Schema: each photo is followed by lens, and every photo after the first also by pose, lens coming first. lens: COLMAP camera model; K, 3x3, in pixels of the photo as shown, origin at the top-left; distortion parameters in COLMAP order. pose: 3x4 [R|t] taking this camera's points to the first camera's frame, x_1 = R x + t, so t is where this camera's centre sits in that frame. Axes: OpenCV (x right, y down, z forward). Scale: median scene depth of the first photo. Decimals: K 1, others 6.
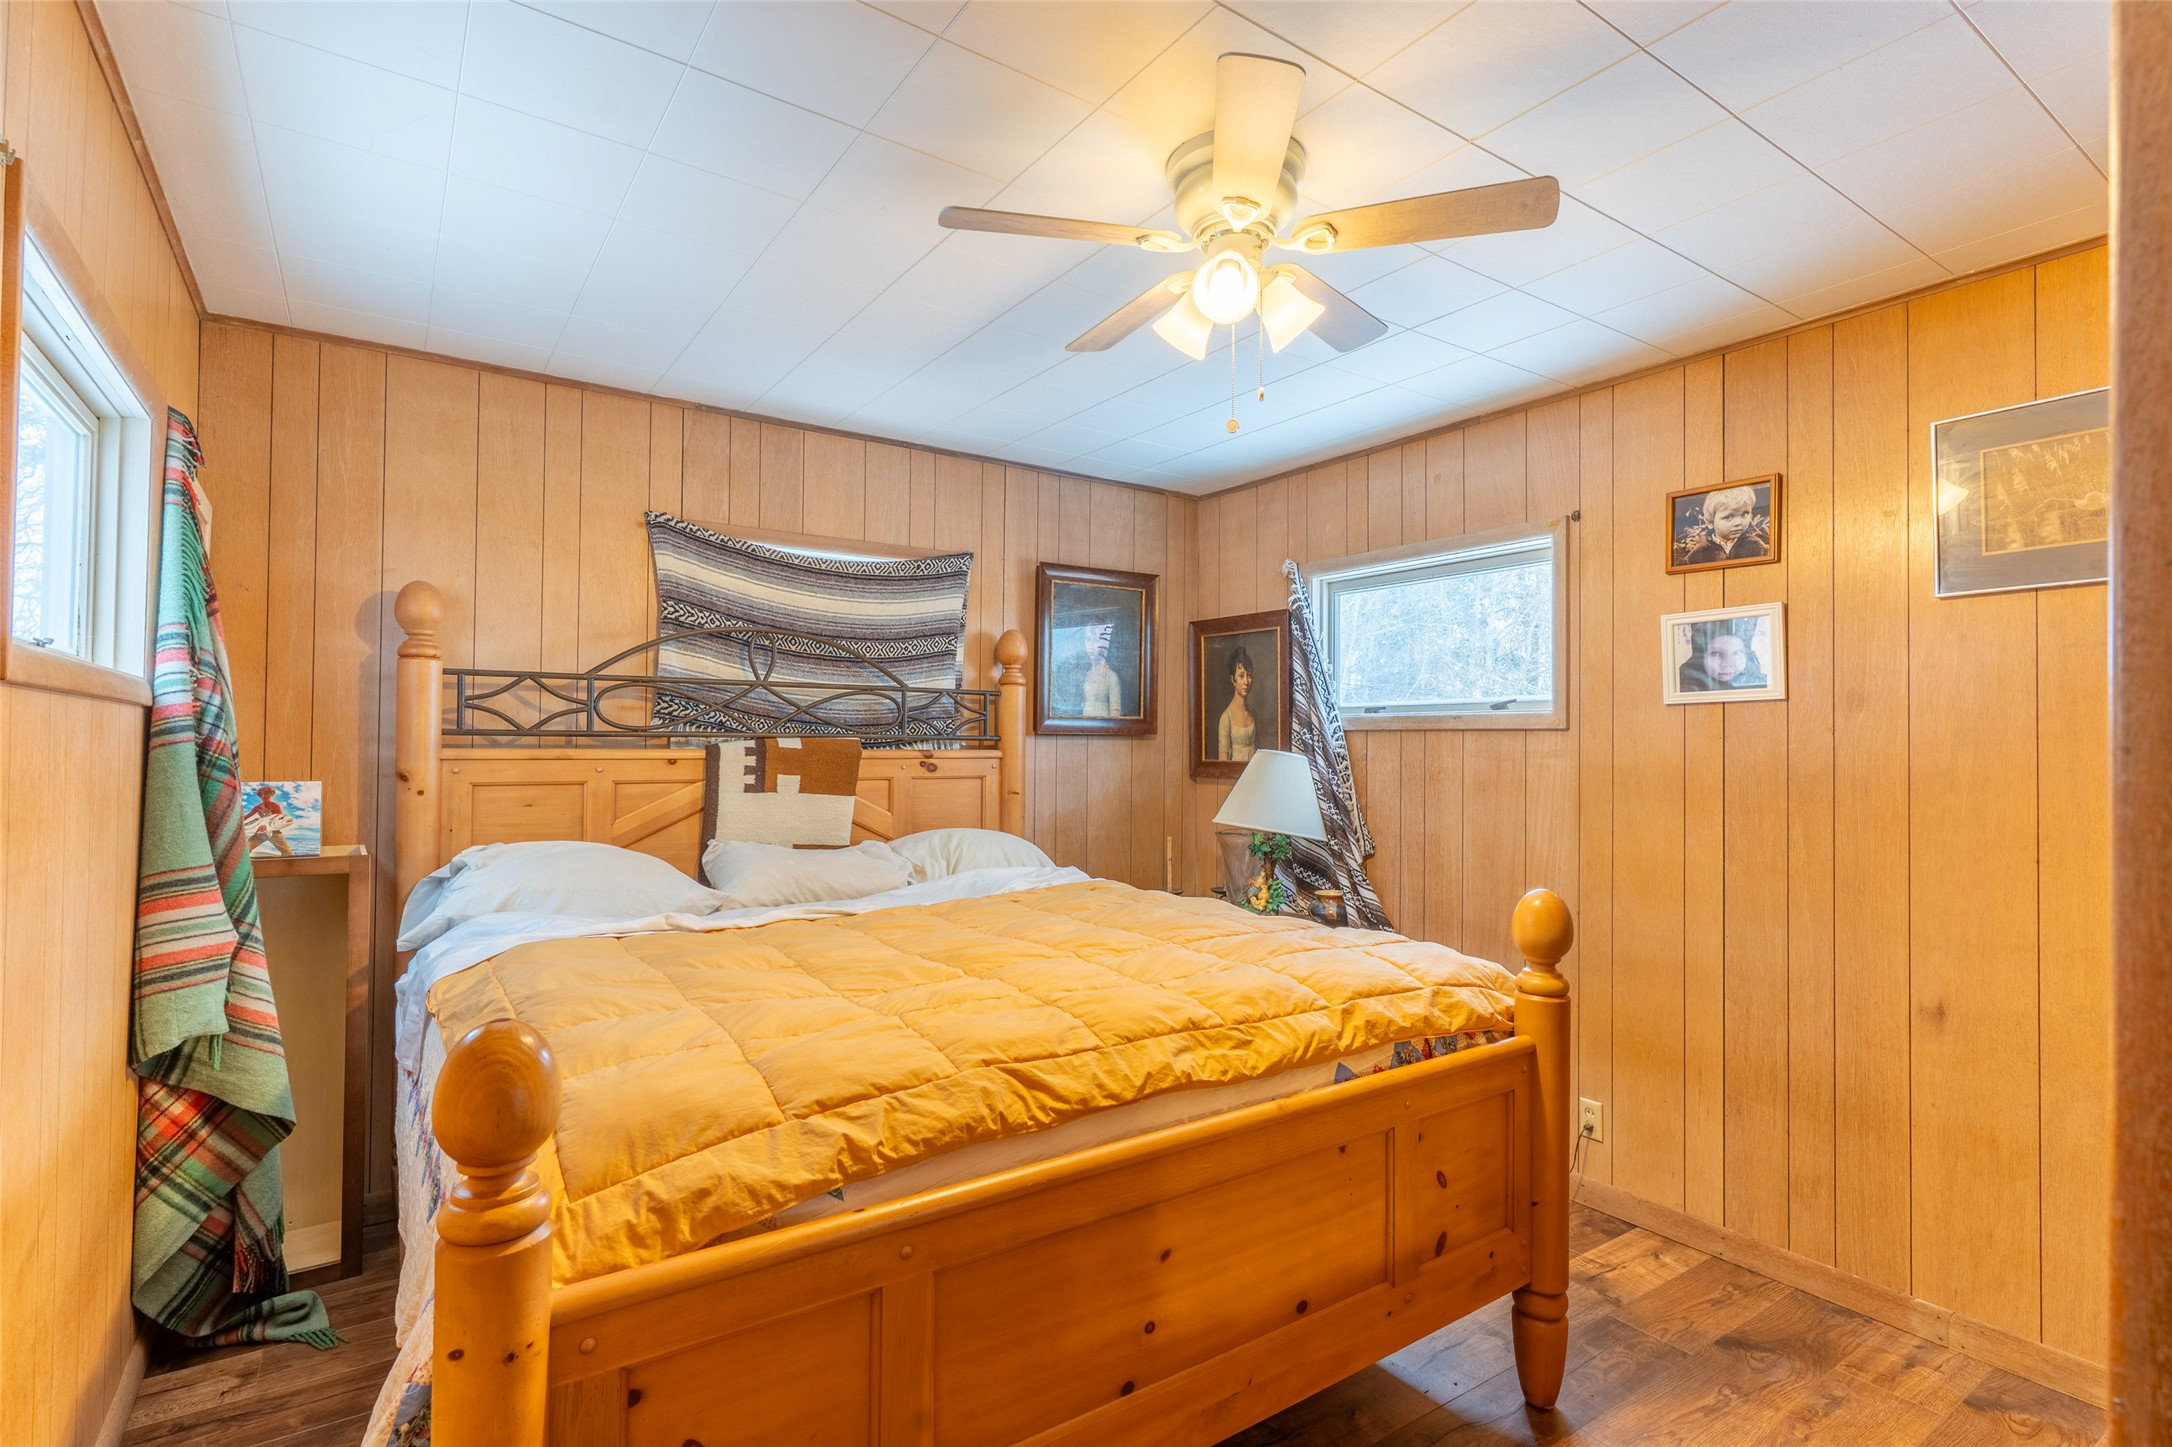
lens RADIAL K [[1027.8, 0, 1080.8], [0, 1027.8, 731.0], [0, 0, 1]] dist [-0.001294, 0.002728]
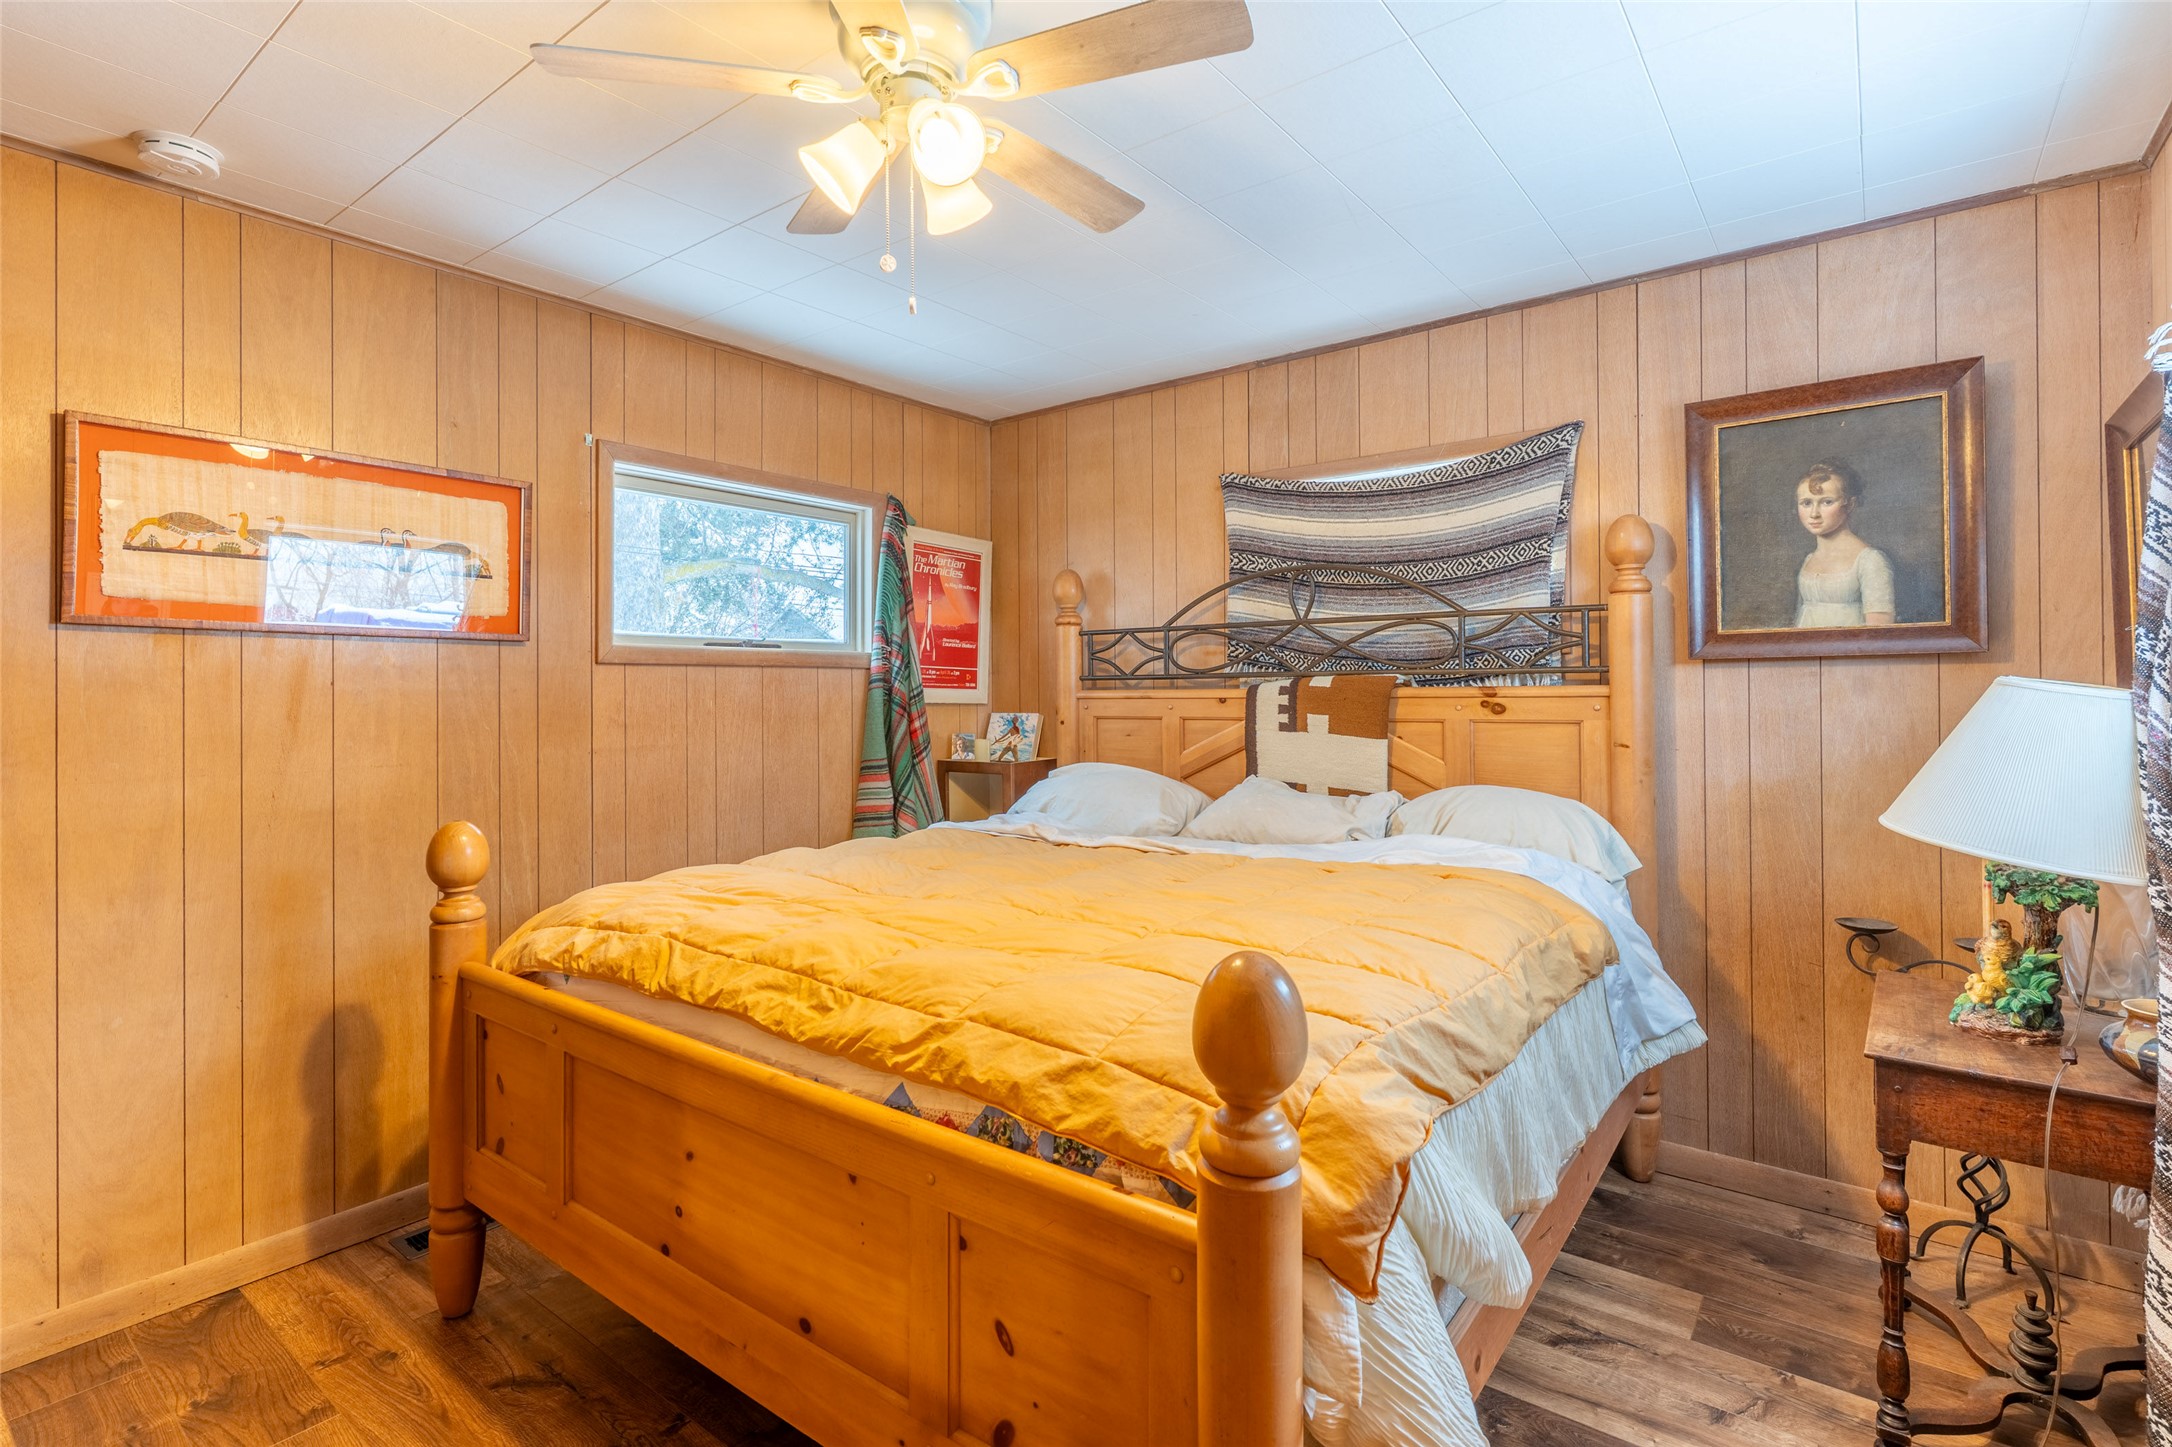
lens RADIAL K [[1027.8, 0, 1067.1], [0, 1027.8, 680.6], [0, 0, 1]] dist [-0.001294, 0.002728]
pose [[0.307479, -0.018223, -0.951380, 0.649625], [0.024415, 0.999639, -0.011256, 0.018523], [0.951242, -0.019767, 0.307813, 0.554664]]
